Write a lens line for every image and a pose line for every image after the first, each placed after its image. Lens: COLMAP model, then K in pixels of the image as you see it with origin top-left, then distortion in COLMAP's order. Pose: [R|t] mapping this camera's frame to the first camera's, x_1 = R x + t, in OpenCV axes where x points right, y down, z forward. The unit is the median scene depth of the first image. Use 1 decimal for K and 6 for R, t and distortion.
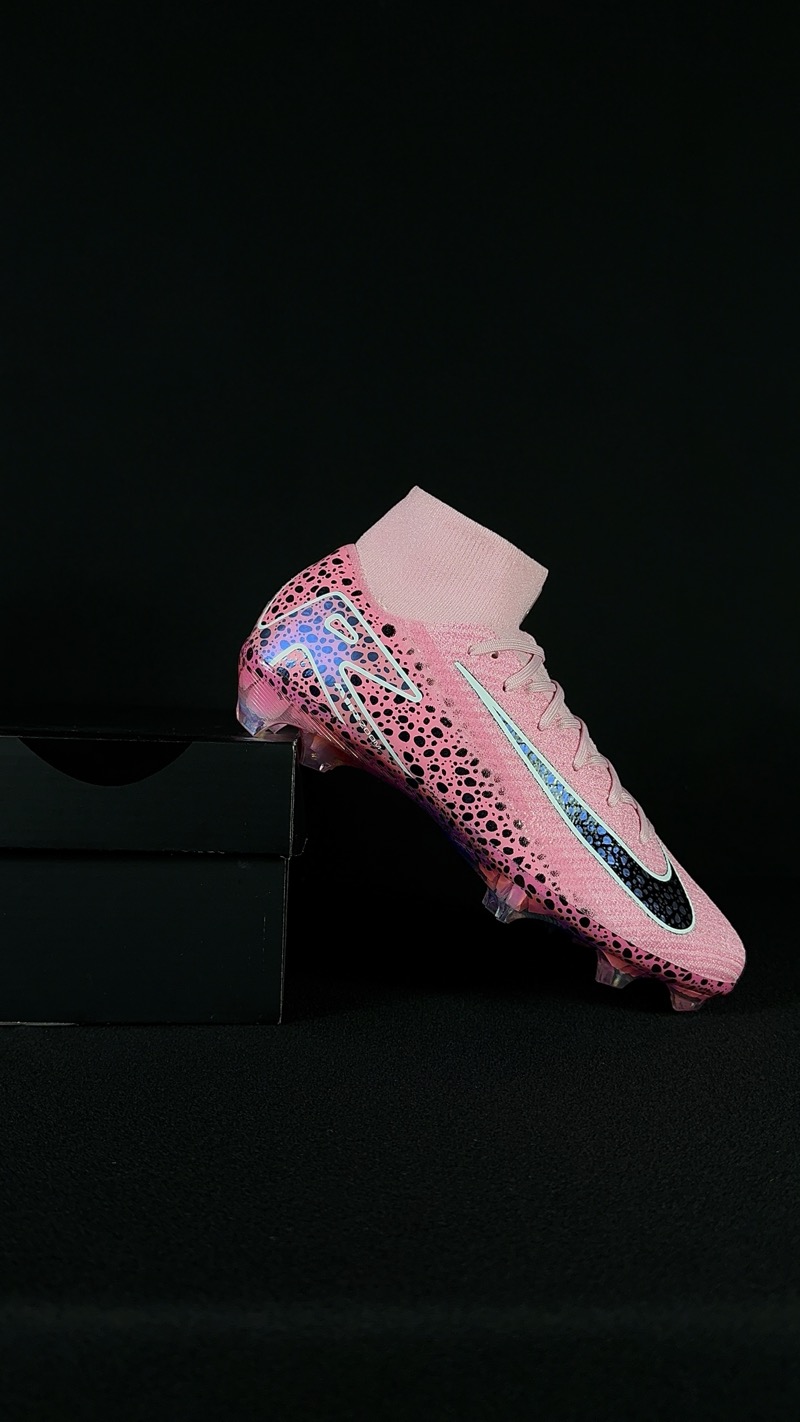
lens RADIAL K [[1219.5, 0, 400.0], [0, 1219.5, 711.0], [0, 0, 1]] dist [0.172632, -0.418022]
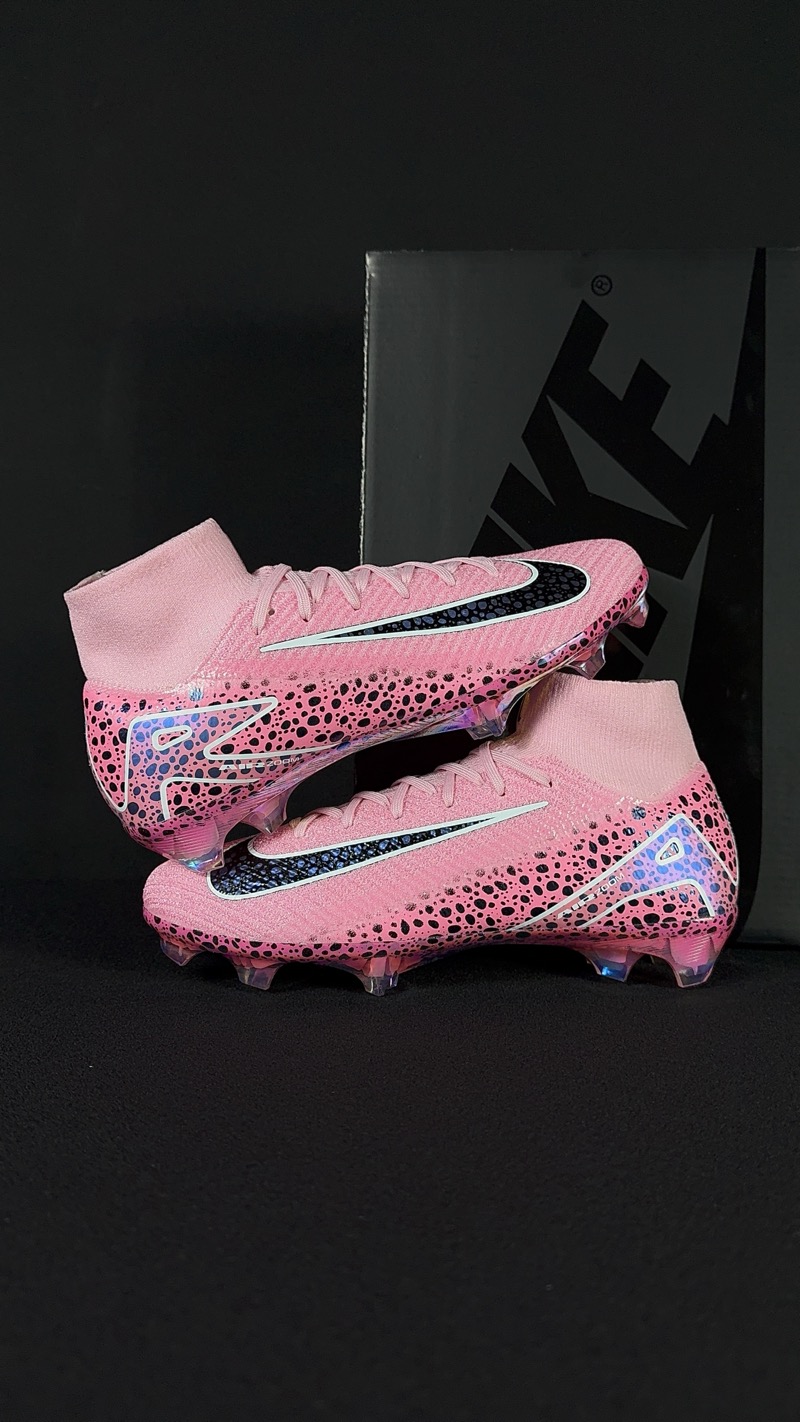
lens RADIAL K [[1219.5, 0, 400.0], [0, 1219.5, 711.0], [0, 0, 1]] dist [0.172632, -0.418022]
pose [[0.464022, -0.881663, 0.085760, -0.029254], [0.855688, 0.471168, 0.214006, -0.130853], [-0.229088, -0.025920, 0.973061, 0.016272]]
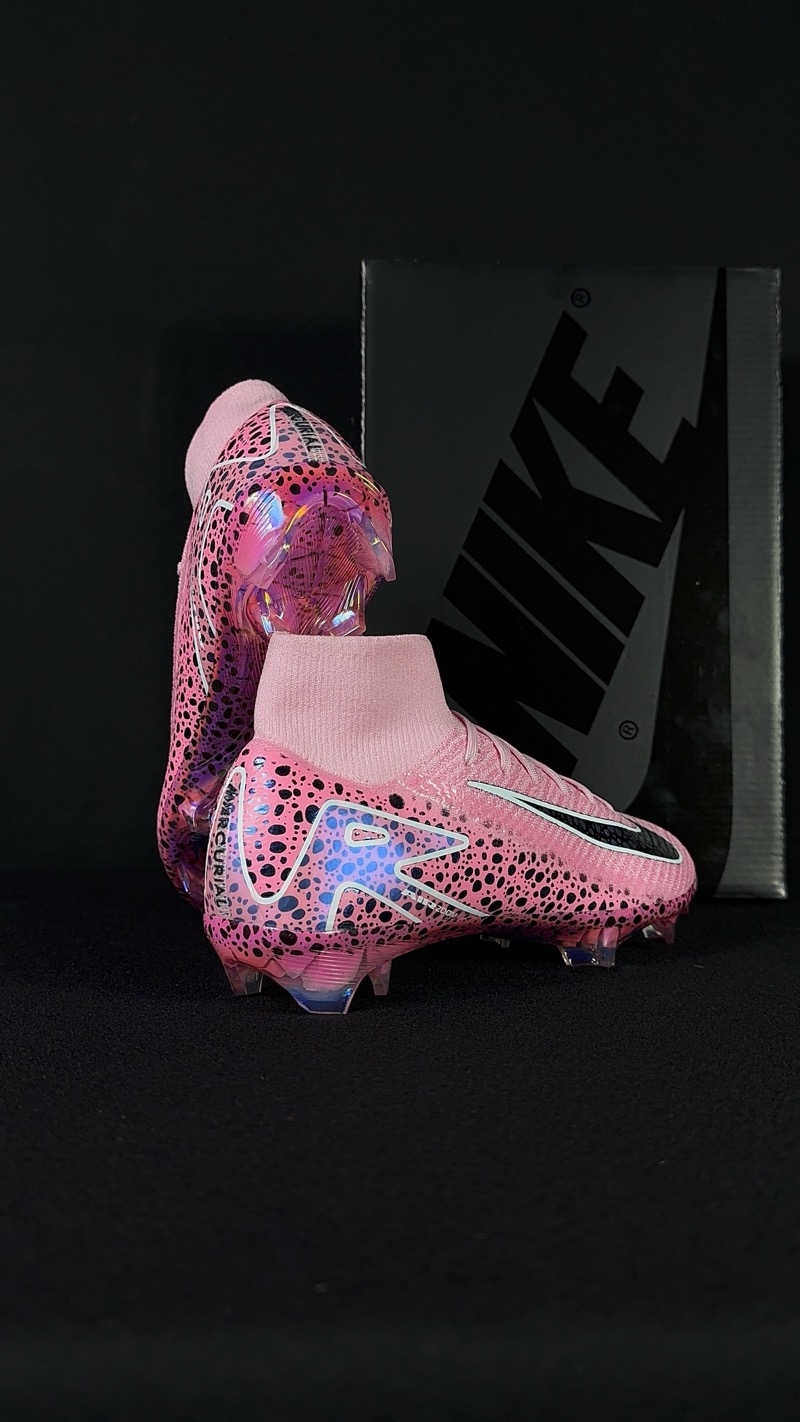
lens RADIAL K [[1219.5, 0, 400.0], [0, 1219.5, 711.0], [0, 0, 1]] dist [0.172632, -0.418022]
pose [[0.530056, -0.573145, 0.624937, -0.499311], [0.437021, 0.816214, 0.377900, -0.434917], [-0.726673, 0.072802, 0.683115, 0.431895]]
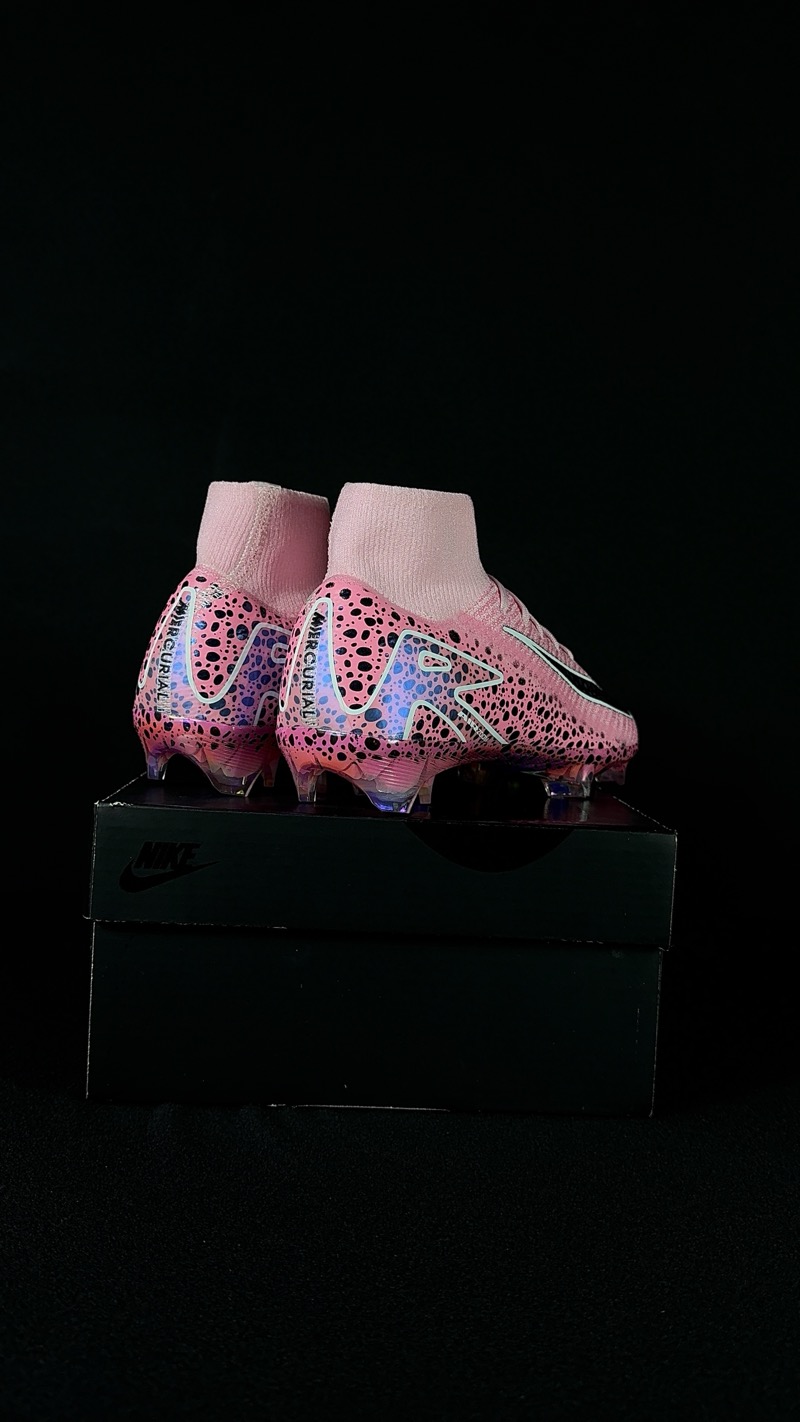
lens RADIAL K [[1219.5, 0, 400.0], [0, 1219.5, 711.0], [0, 0, 1]] dist [0.172632, -0.418022]
pose [[0.424930, -0.583634, 0.691958, -0.735090], [0.306320, 0.812016, 0.496787, -0.514964], [-0.851823, 0.000861, 0.523829, 0.539976]]
